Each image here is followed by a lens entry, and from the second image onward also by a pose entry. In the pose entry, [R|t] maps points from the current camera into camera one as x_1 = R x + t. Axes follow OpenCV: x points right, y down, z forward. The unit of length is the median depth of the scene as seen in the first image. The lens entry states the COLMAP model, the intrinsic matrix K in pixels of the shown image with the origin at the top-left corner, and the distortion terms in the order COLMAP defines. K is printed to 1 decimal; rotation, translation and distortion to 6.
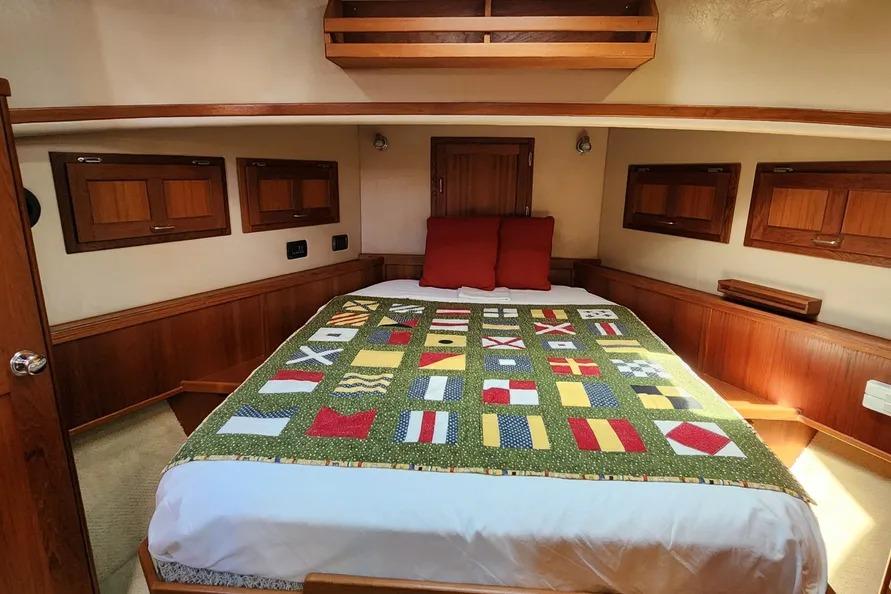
lens RADIAL K [[467.8, 0, 445.6], [0, 467.8, 286.8], [0, 0, 1]] dist [-0.001735, -0.000896]
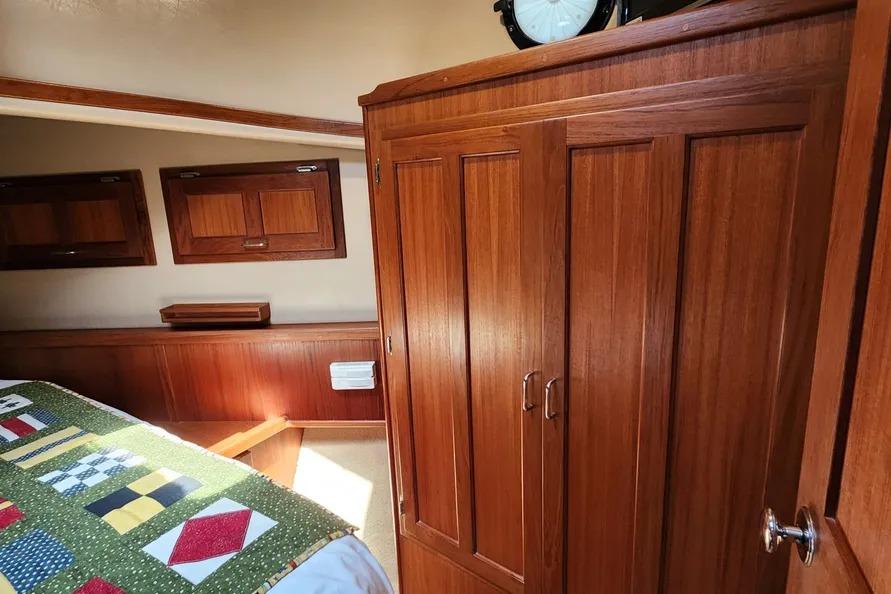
lens RADIAL K [[467.8, 0, 445.6], [0, 467.8, 286.8], [0, 0, 1]] dist [-0.001735, -0.000896]
pose [[0.431826, -0.221421, 0.874356, 0.105880], [0.259150, 0.958983, 0.114863, -0.020666], [-0.863926, 0.176988, 0.471495, 0.200259]]
